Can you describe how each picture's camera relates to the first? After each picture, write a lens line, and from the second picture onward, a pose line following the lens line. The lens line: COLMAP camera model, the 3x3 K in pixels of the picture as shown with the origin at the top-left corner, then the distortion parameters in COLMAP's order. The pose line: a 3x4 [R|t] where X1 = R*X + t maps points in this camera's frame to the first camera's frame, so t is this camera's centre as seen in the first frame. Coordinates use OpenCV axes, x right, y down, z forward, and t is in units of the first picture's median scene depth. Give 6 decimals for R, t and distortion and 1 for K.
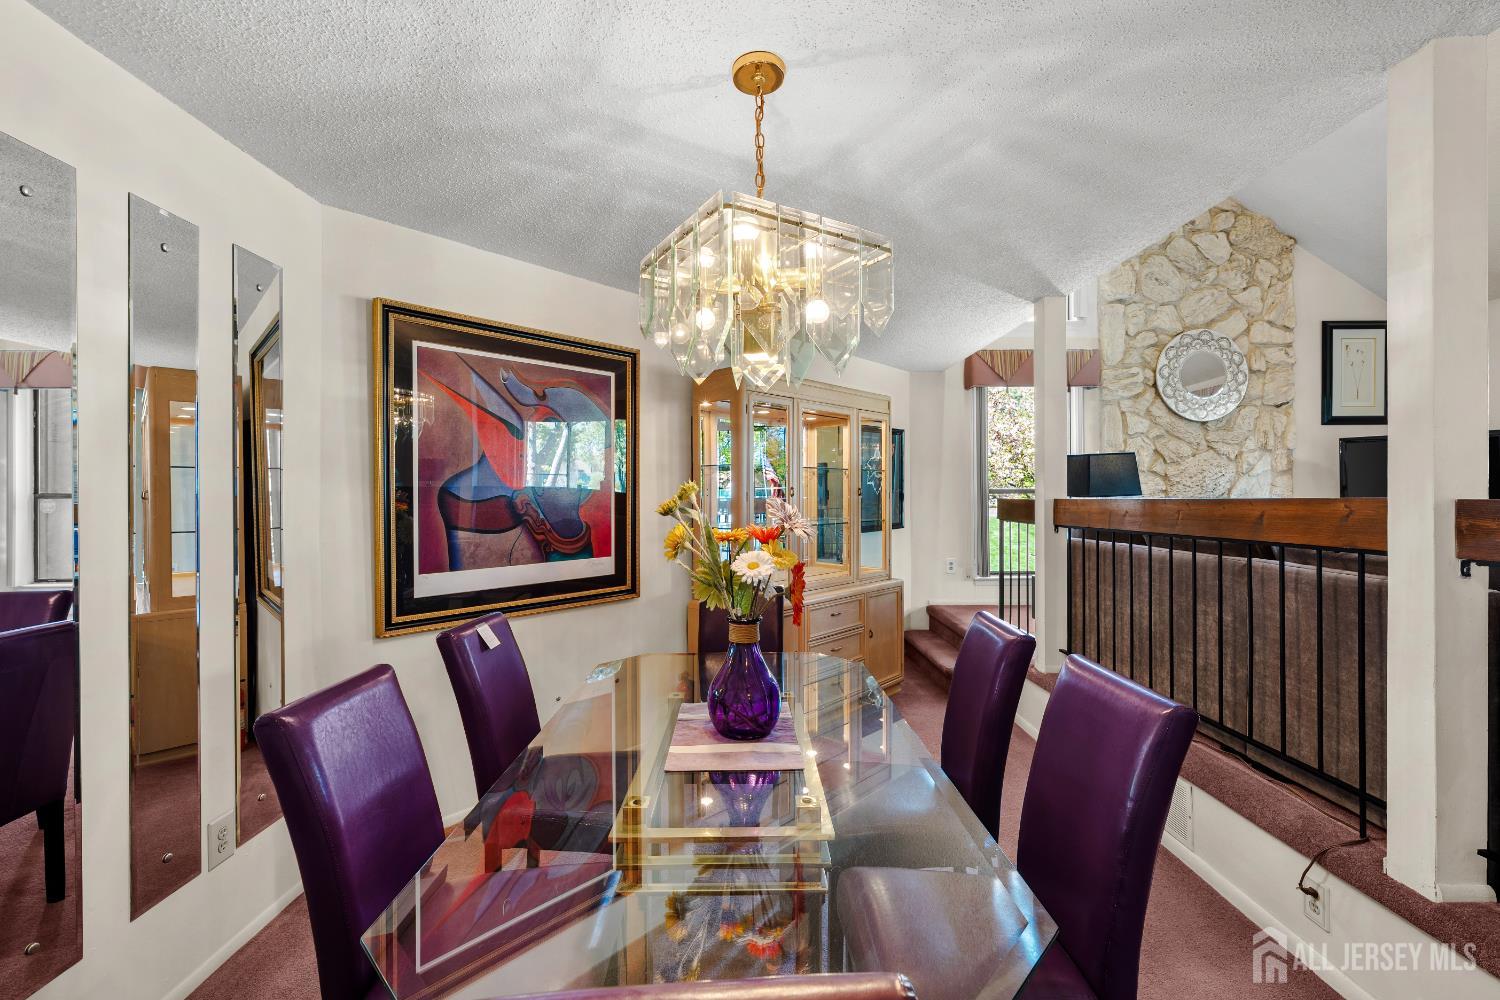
lens RADIAL K [[615.4, 0, 750.0], [0, 615.4, 500.0], [0, 0, 1]] dist [-0.000331, -0.000012]
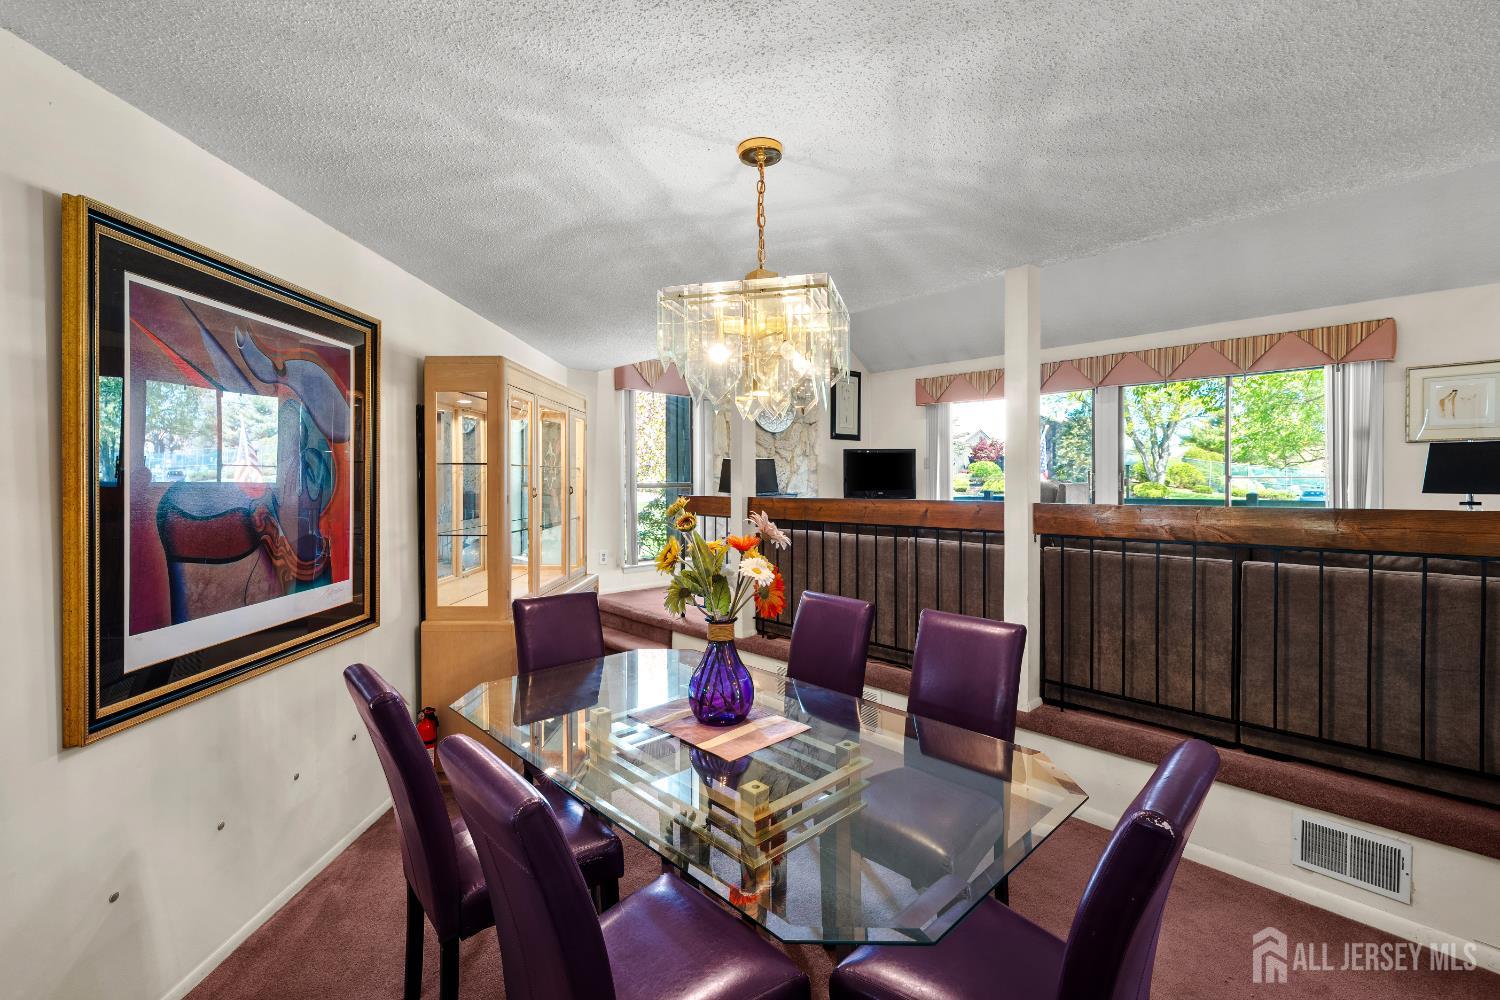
lens RADIAL K [[639.3, 0, 746.4], [0, 639.3, 485.0], [0, 0, 1]] dist [-0.014357, -0.000007]
pose [[0.733370, -0.001701, 0.679828, -0.472627], [0.001390, 0.999999, 0.001003, -0.033404], [-0.679828, 0.000209, 0.733371, 0.072885]]
